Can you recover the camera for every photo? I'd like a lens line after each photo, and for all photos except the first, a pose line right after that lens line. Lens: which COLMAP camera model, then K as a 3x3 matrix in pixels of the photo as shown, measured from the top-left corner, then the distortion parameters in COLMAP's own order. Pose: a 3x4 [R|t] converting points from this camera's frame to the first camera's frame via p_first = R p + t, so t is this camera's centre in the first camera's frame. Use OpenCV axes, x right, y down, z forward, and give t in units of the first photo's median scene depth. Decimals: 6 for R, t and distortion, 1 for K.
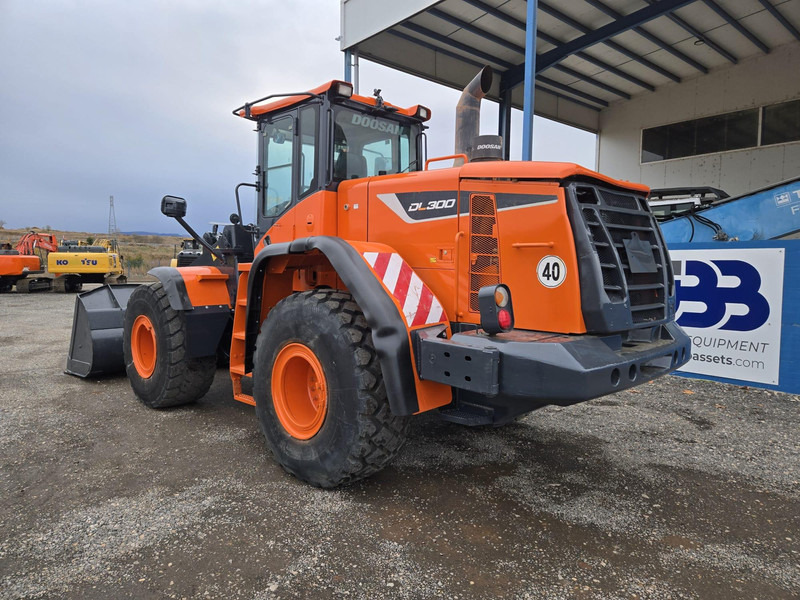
lens RADIAL K [[540.0, 0, 406.1], [0, 540.0, 299.1], [0, 0, 1]] dist [0.045047, -0.013177]
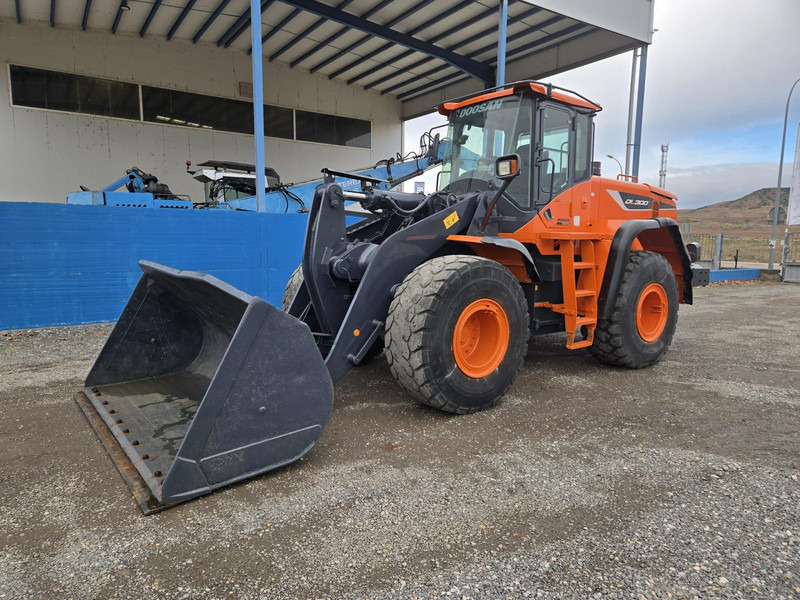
lens RADIAL K [[540.0, 0, 399.9], [0, 540.0, 298.7], [0, 0, 1]] dist [0.045047, -0.013177]
pose [[0.135707, -0.120044, 0.983450, -0.779656], [0.048439, 0.992249, 0.114434, -0.039172], [-0.989564, 0.032108, 0.140470, 0.621400]]
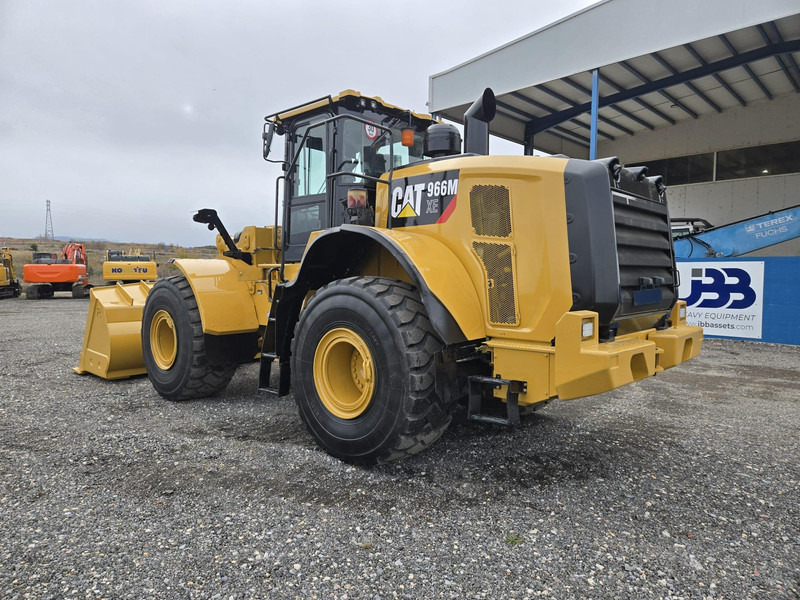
lens RADIAL K [[540.0, 0, 386.6], [0, 540.0, 306.2], [0, 0, 1]] dist [0.045047, -0.013177]
pose [[0.996410, -0.010426, 0.084016, -0.489864], [0.010137, 0.999941, 0.003868, 0.023745], [-0.084051, -0.003002, 0.996457, -0.482430]]
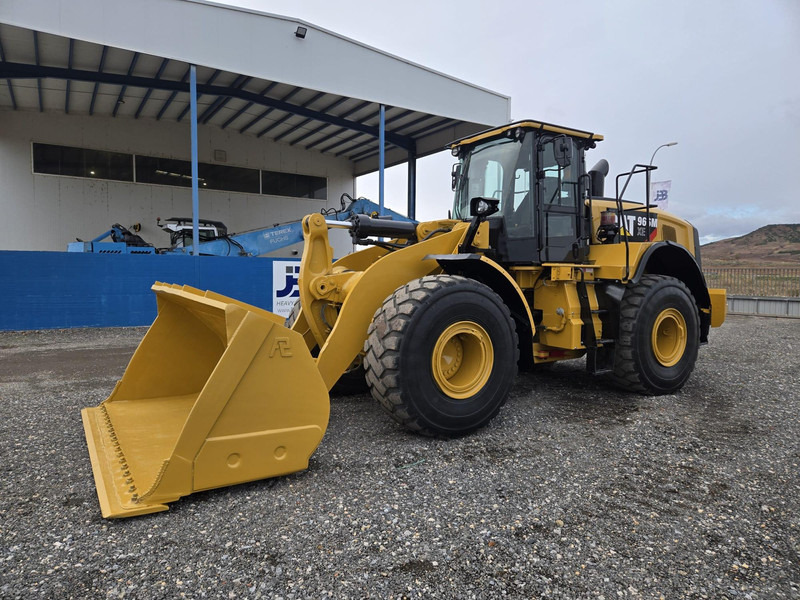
lens RADIAL K [[540.0, 0, 407.1], [0, 540.0, 298.9], [0, 0, 1]] dist [0.045047, -0.013177]
pose [[0.142405, -0.055800, 0.988234, -1.232912], [0.050016, 0.997540, 0.049118, -0.020363], [-0.988544, 0.042433, 0.144846, 0.207829]]
